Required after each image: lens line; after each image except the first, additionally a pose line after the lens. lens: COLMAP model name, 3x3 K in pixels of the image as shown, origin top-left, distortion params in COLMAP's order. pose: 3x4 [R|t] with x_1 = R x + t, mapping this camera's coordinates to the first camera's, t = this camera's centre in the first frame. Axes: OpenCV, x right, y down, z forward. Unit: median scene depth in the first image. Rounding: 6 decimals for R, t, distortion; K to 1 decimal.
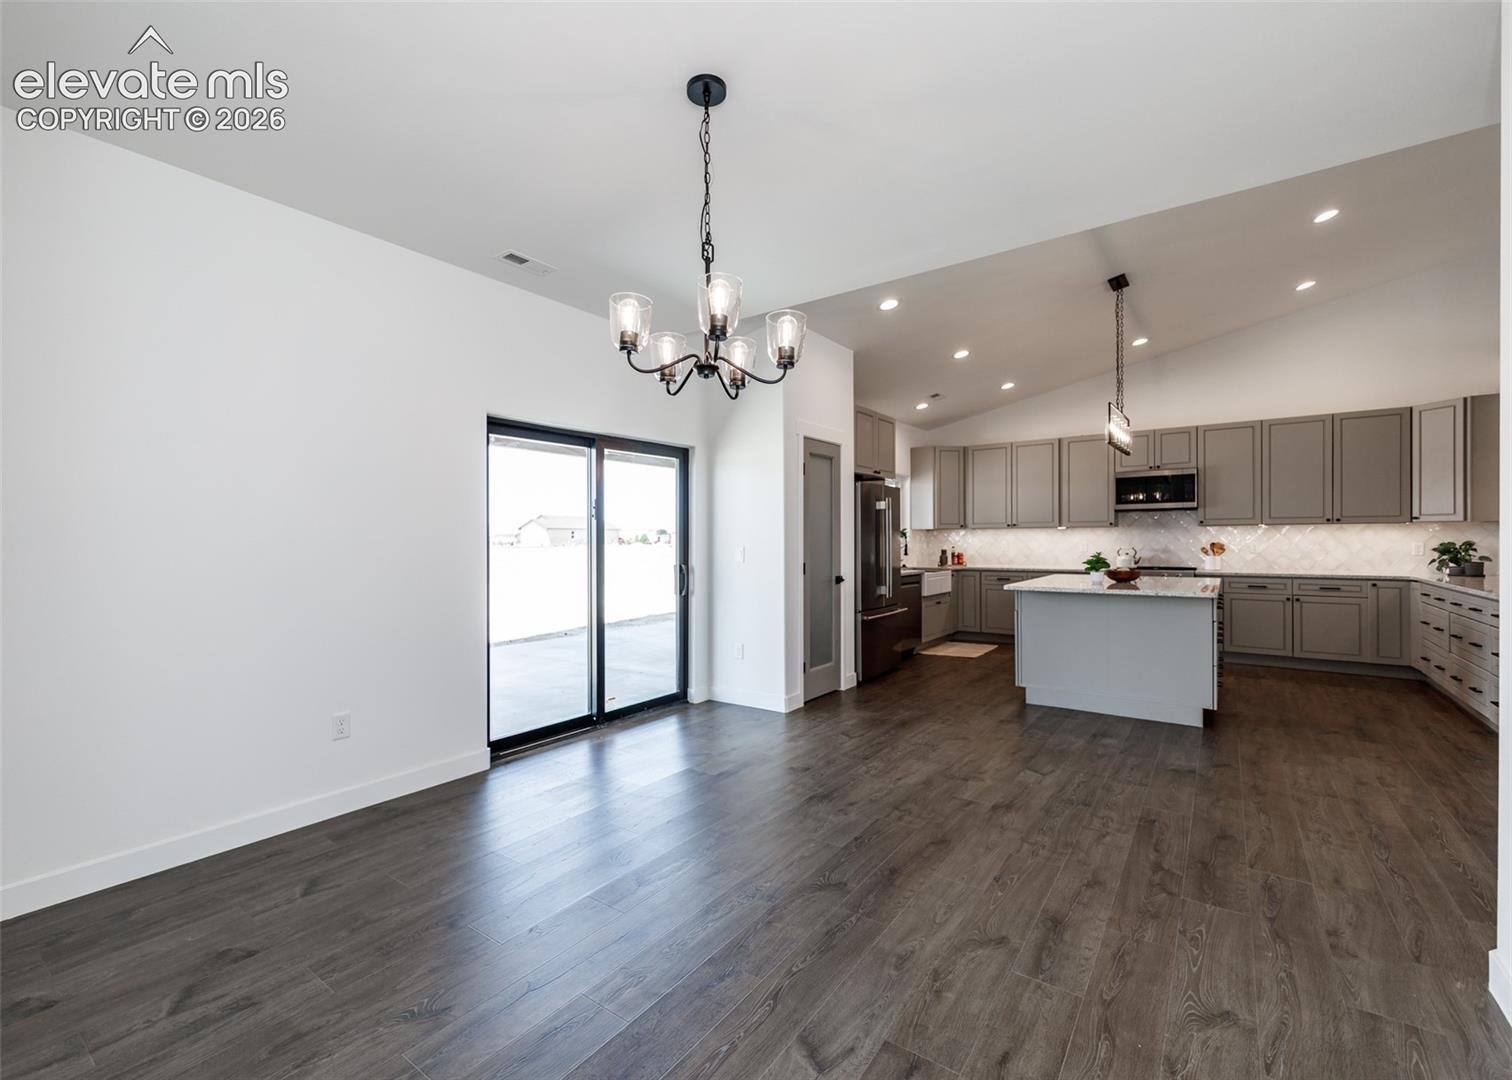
lens RADIAL K [[673.5, 0, 735.1], [0, 673.5, 541.2], [0, 0, 1]] dist [0.007681, 0.000125]
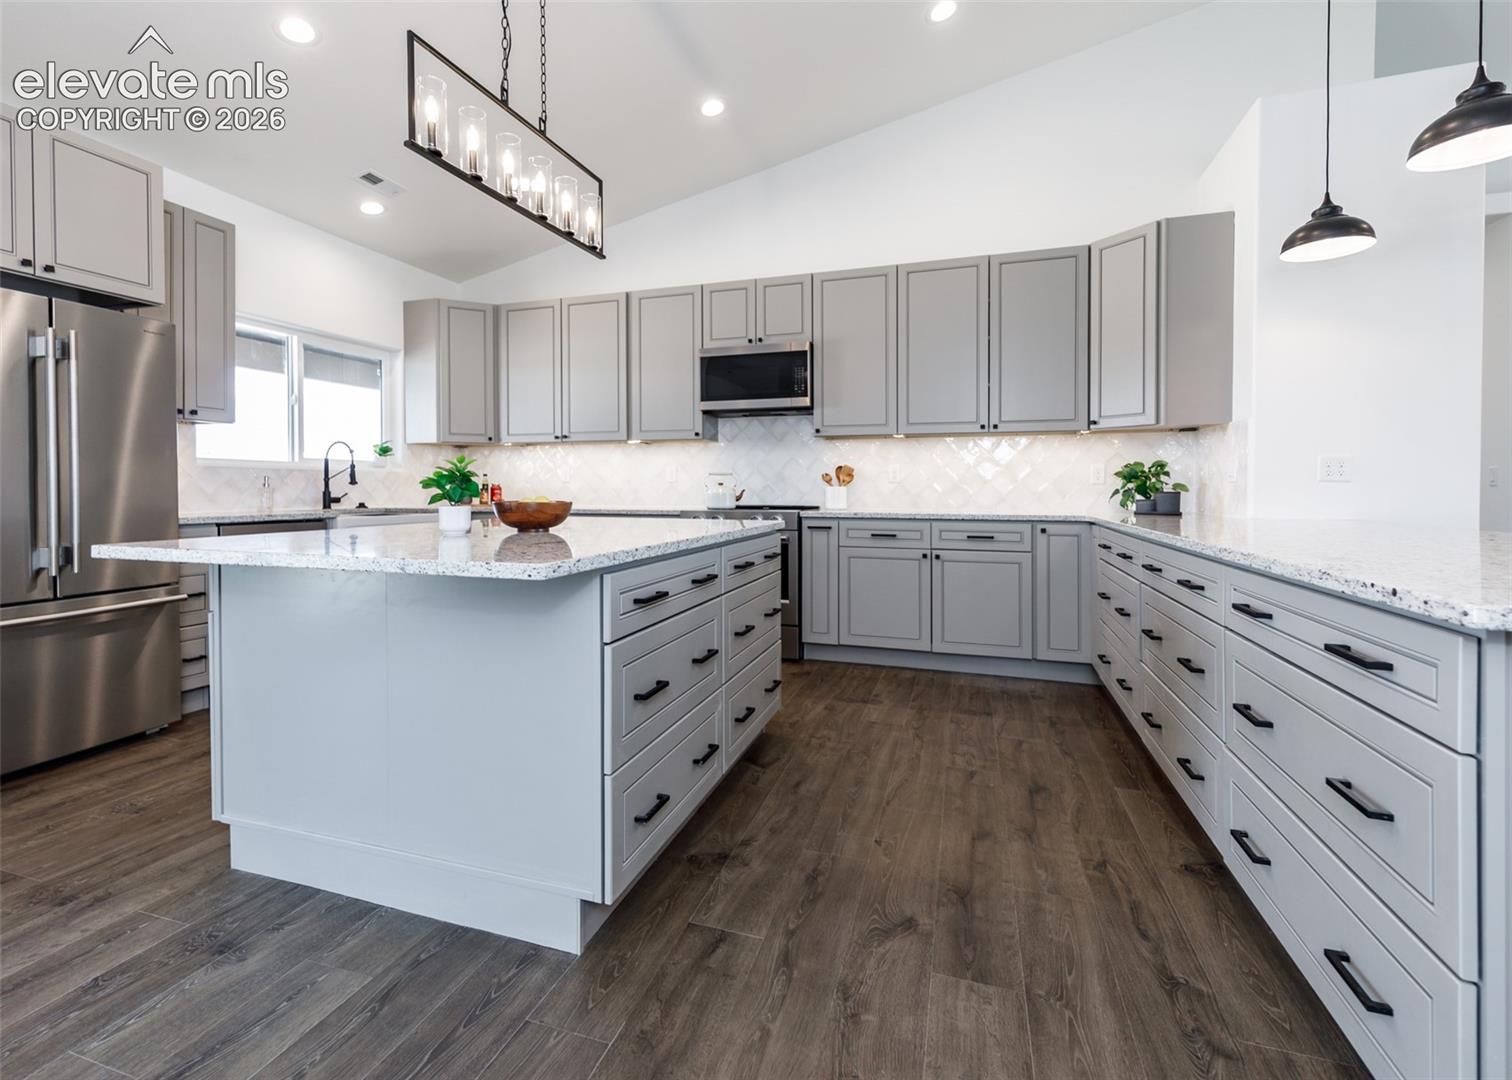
lens RADIAL K [[708.6, 0, 710.4], [0, 708.6, 507.6], [0, 0, 1]] dist [0.007797, 0.001026]
pose [[0.957855, -0.001693, 0.287249, 0.451042], [-0.006139, 0.999634, 0.026364, 0.027380], [-0.287188, -0.027016, 0.957493, 0.449522]]
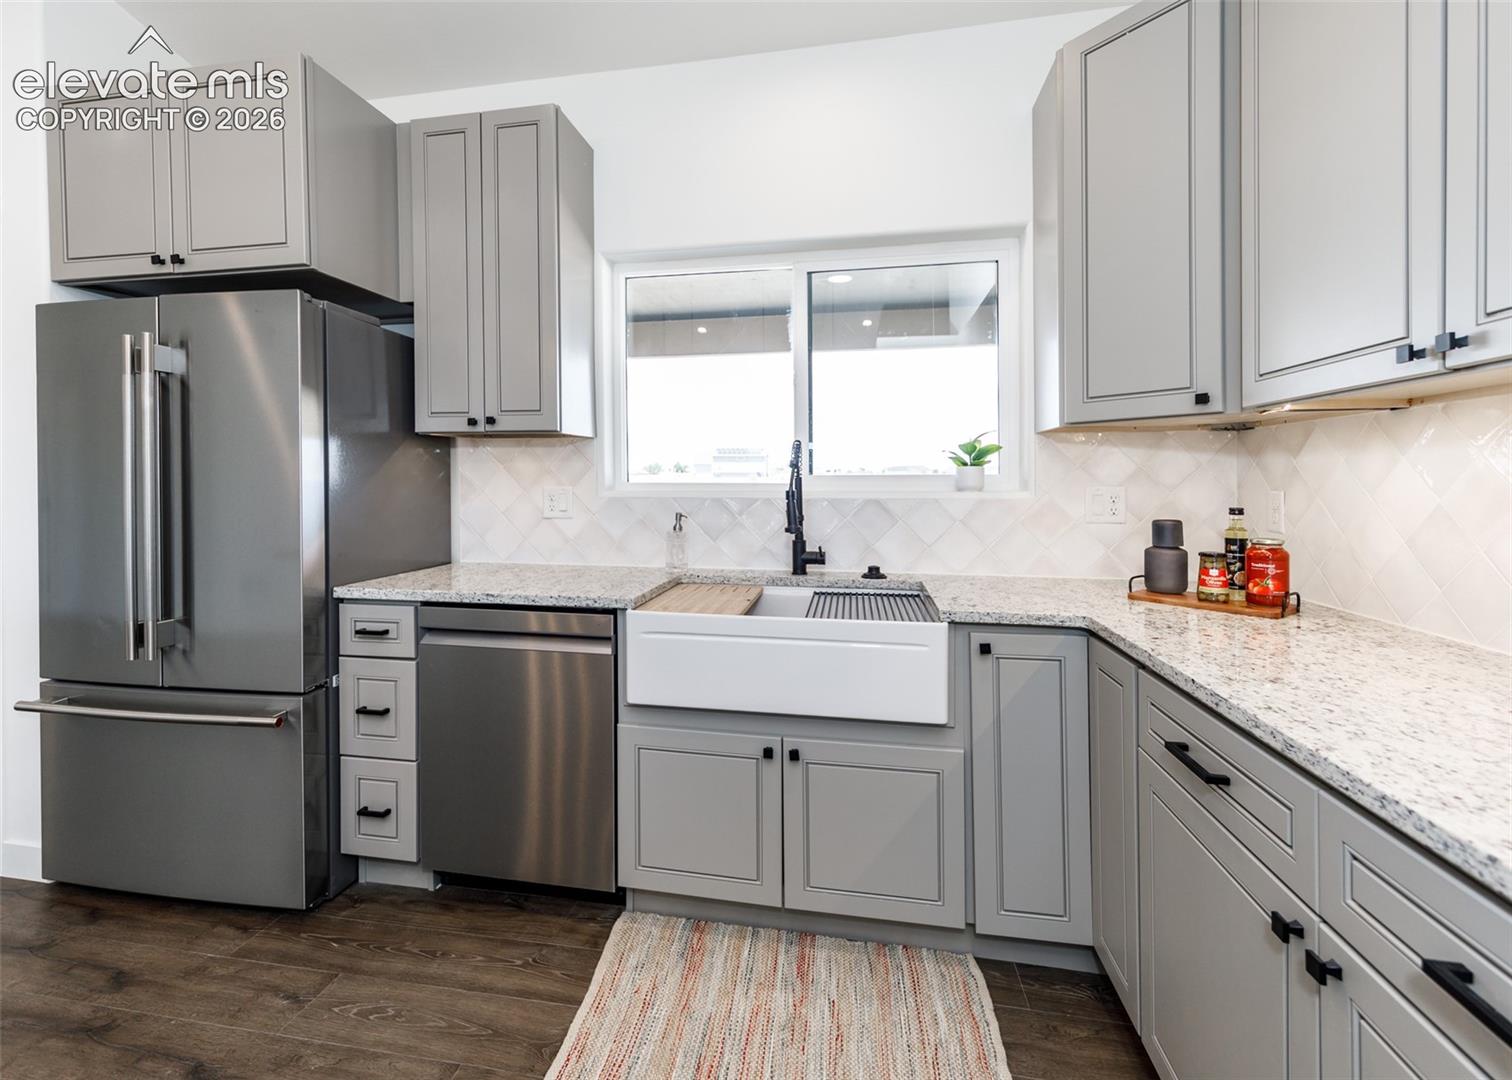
lens RADIAL K [[677.4, 0, 730.1], [0, 677.4, 481.3], [0, 0, 1]] dist [0.010549, -0.001186]
pose [[0.437626, 0.005603, -0.899139, 0.589894], [-0.002921, 0.999984, 0.004809, -0.000522], [0.899152, 0.000522, 0.437636, 1.057523]]
